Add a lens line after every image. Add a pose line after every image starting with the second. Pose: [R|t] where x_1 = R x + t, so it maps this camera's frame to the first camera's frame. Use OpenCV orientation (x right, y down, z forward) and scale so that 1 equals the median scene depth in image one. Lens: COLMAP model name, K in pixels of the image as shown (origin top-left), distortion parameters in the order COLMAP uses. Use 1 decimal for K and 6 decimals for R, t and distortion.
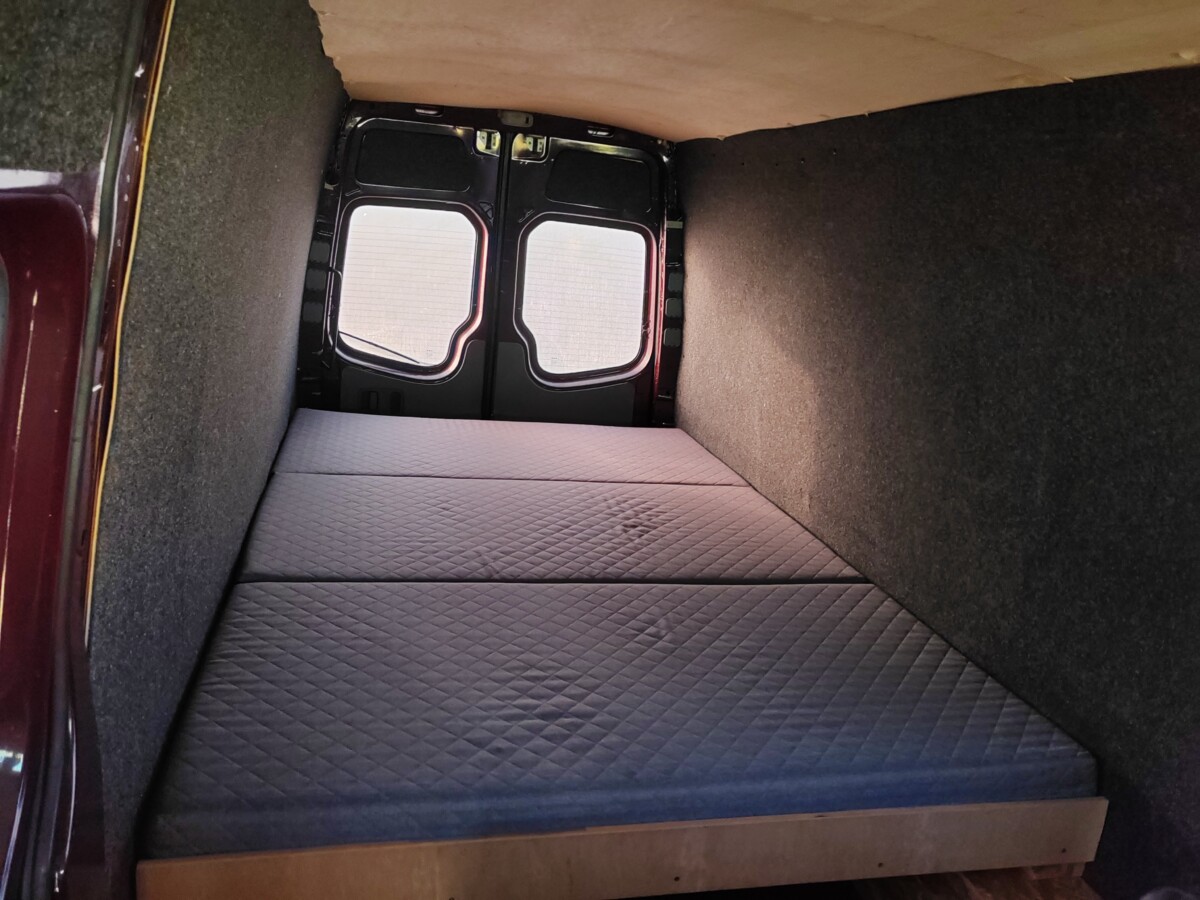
lens RADIAL K [[924.5, 0, 597.2], [0, 924.5, 454.7], [0, 0, 1]] dist [0.021459, 0.001339]
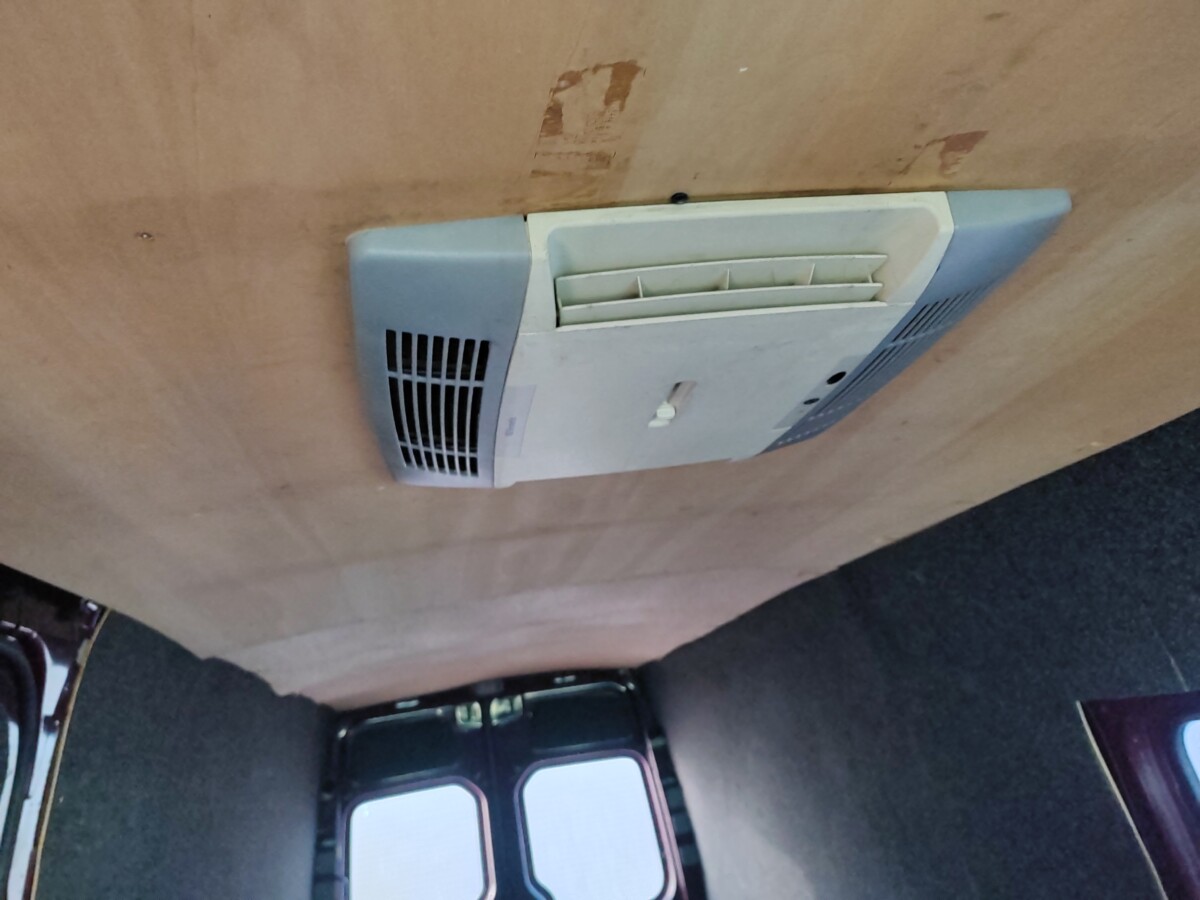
lens RADIAL K [[924.5, 0, 597.2], [0, 924.5, 454.7], [0, 0, 1]] dist [0.021459, 0.001339]
pose [[0.964785, -0.262488, 0.017046, 0.091694], [0.232225, 0.819532, -0.523869, 0.019666], [0.123540, 0.509379, 0.851628, -0.068177]]
